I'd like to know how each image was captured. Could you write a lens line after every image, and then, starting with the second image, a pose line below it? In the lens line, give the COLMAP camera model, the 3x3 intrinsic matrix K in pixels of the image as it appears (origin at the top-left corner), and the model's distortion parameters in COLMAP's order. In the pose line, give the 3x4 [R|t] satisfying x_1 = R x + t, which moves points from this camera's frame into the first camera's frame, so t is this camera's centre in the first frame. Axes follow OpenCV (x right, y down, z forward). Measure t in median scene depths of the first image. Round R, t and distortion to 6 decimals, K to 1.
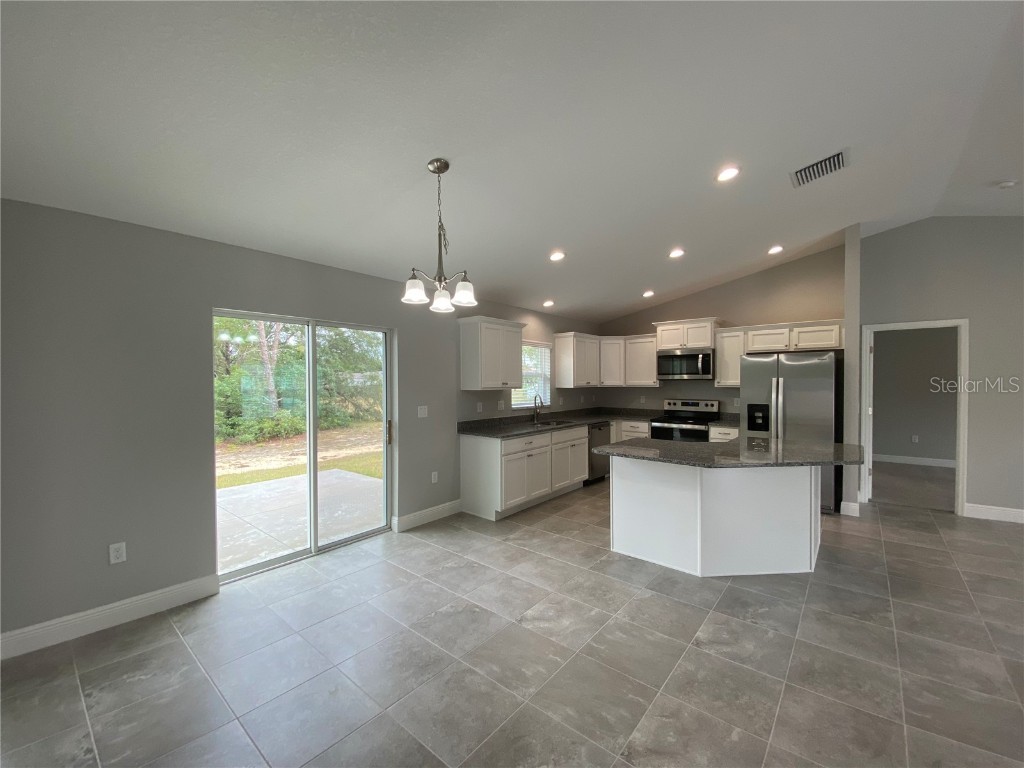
lens RADIAL K [[412.7, 0, 512.0], [0, 412.7, 384.0], [0, 0, 1]] dist [0.030920, -0.023014]
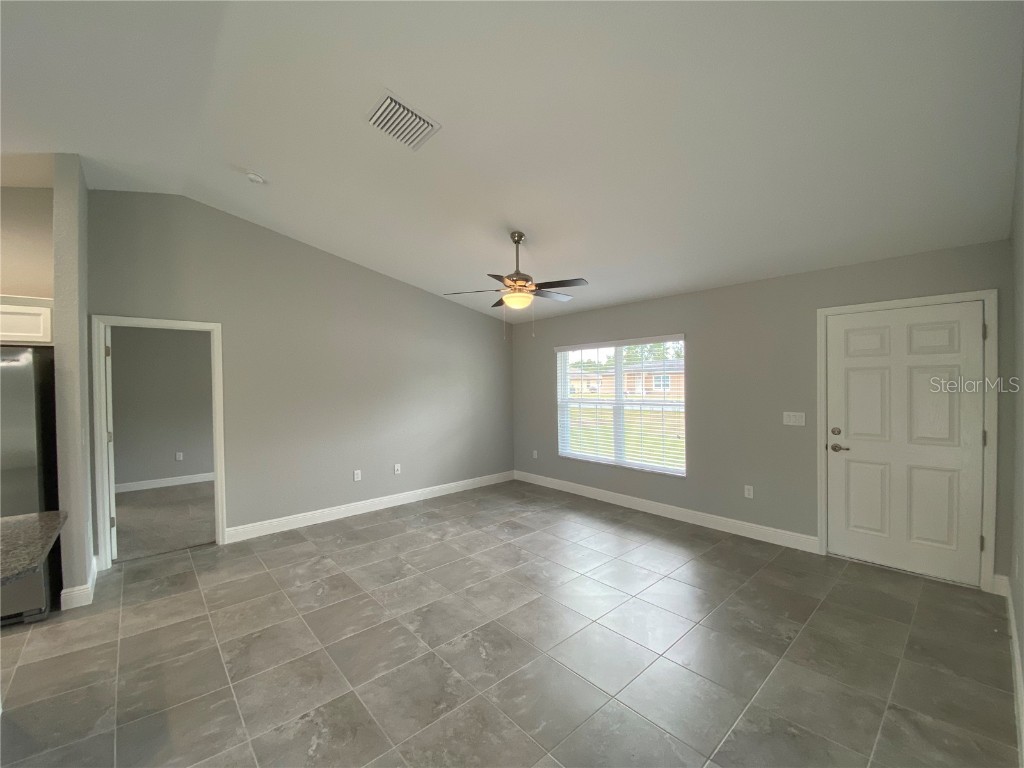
lens RADIAL K [[417.3, 0, 509.0], [0, 417.3, 387.9], [0, 0, 1]] dist [0.017169, -0.017382]
pose [[0.151630, -0.011207, 0.988374, 0.247991], [0.026218, 0.999630, 0.007313, -0.007043], [-0.988090, 0.024804, 0.151867, 0.206562]]
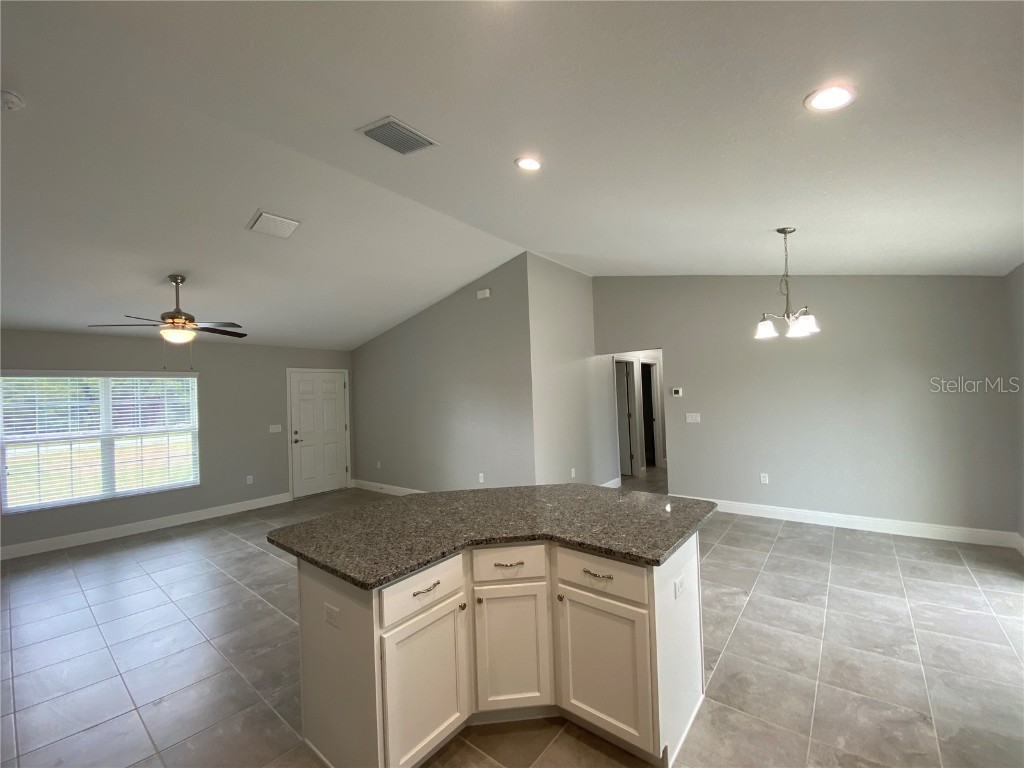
lens RADIAL K [[417.3, 0, 509.0], [0, 417.3, 387.9], [0, 0, 1]] dist [0.017169, -0.017382]
pose [[-0.999212, 0.039282, -0.005753, 0.337102], [0.039306, 0.999219, -0.003999, -0.024968], [0.005592, -0.004222, -0.999975, 1.073015]]
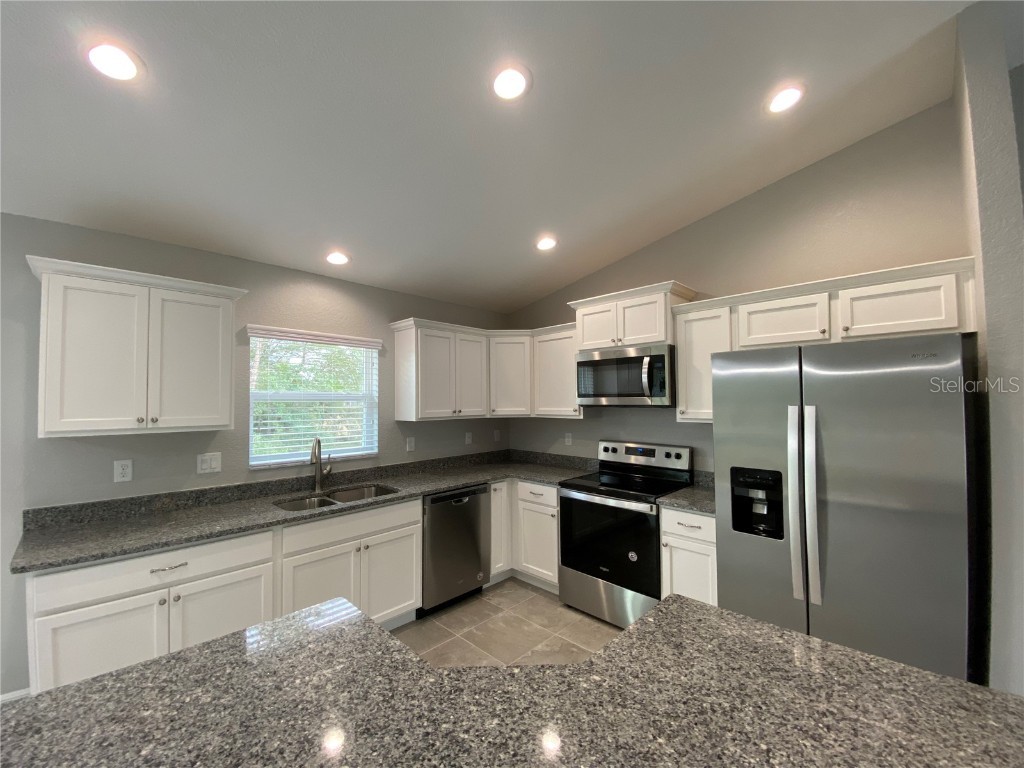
lens RADIAL K [[412.7, 0, 512.0], [0, 412.7, 384.0], [0, 0, 1]] dist [0.030920, -0.023014]
pose [[0.997020, -0.005366, -0.076954, 0.356660], [0.001700, 0.998864, -0.047623, -0.015682], [0.077122, 0.047350, 0.995897, 0.526933]]
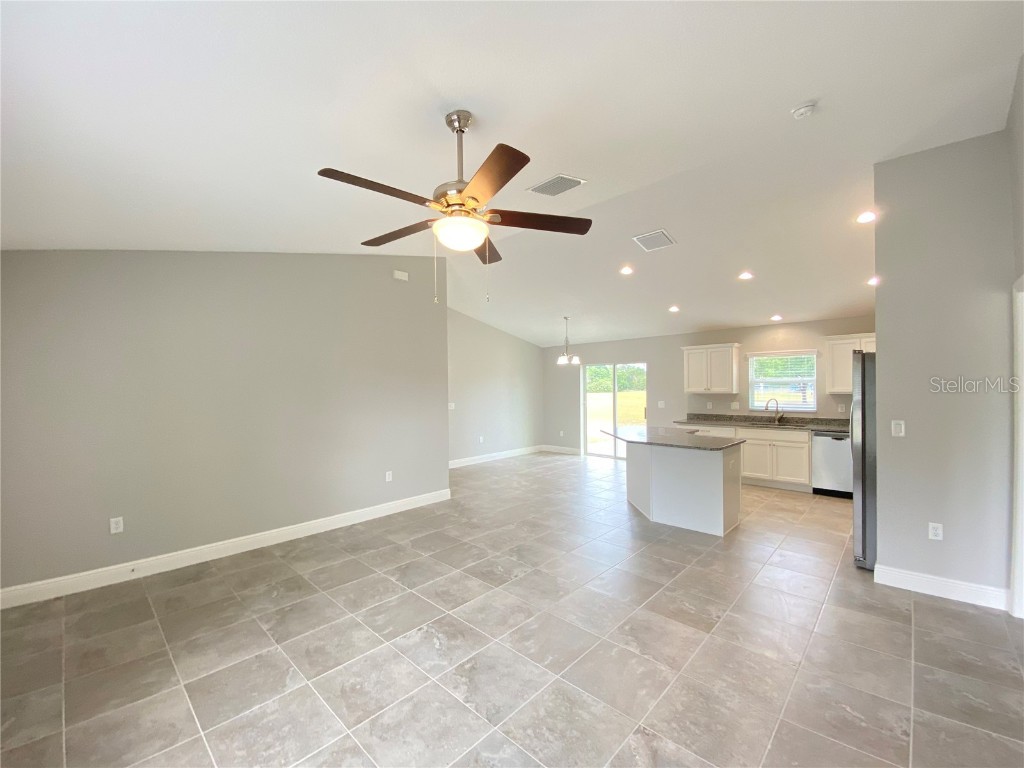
lens RADIAL K [[417.3, 0, 509.0], [0, 417.3, 387.9], [0, 0, 1]] dist [0.017169, -0.017382]
pose [[-0.068157, 0.003309, -0.997669, 1.327414], [-0.002021, 0.999992, 0.003454, -0.008279], [0.997673, 0.002252, -0.068149, 0.365657]]
